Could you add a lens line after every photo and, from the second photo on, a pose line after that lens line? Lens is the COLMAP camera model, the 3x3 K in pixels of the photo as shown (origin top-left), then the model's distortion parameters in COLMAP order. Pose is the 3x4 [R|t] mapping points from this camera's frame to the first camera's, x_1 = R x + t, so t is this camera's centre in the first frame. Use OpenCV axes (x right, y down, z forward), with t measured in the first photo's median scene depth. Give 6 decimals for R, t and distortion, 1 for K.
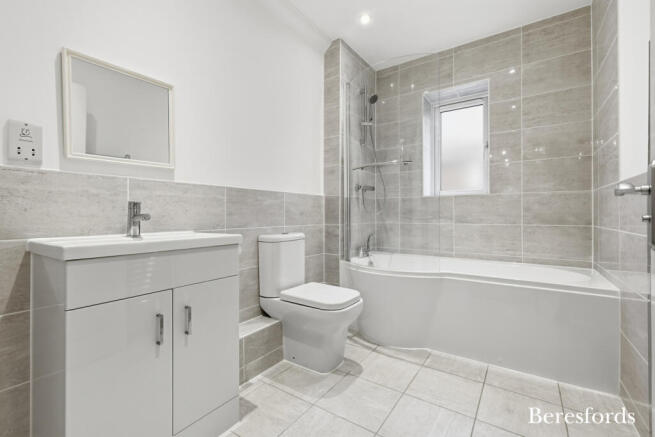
lens RADIAL K [[286.9, 0, 326.3], [0, 286.9, 217.1], [0, 0, 1]] dist [0.003339, 0.000124]
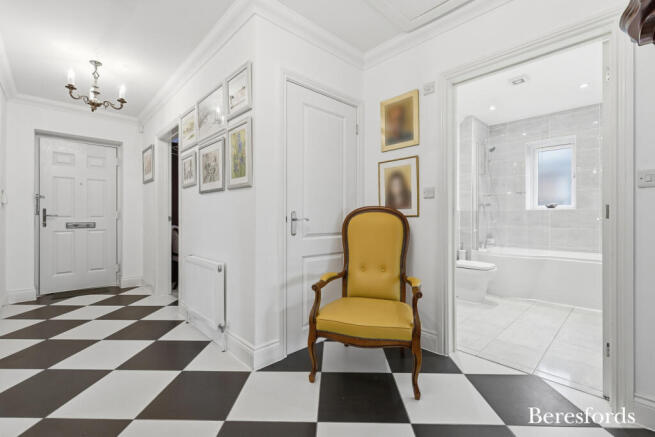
lens RADIAL K [[286.9, 0, 328.3], [0, 286.9, 218.9], [0, 0, 1]] dist [0.003339, 0.000124]
pose [[0.981697, 0.007313, -0.190307, -0.414727], [-0.008103, 0.999961, -0.003375, -0.010779], [0.190275, 0.004855, 0.981719, -0.721738]]
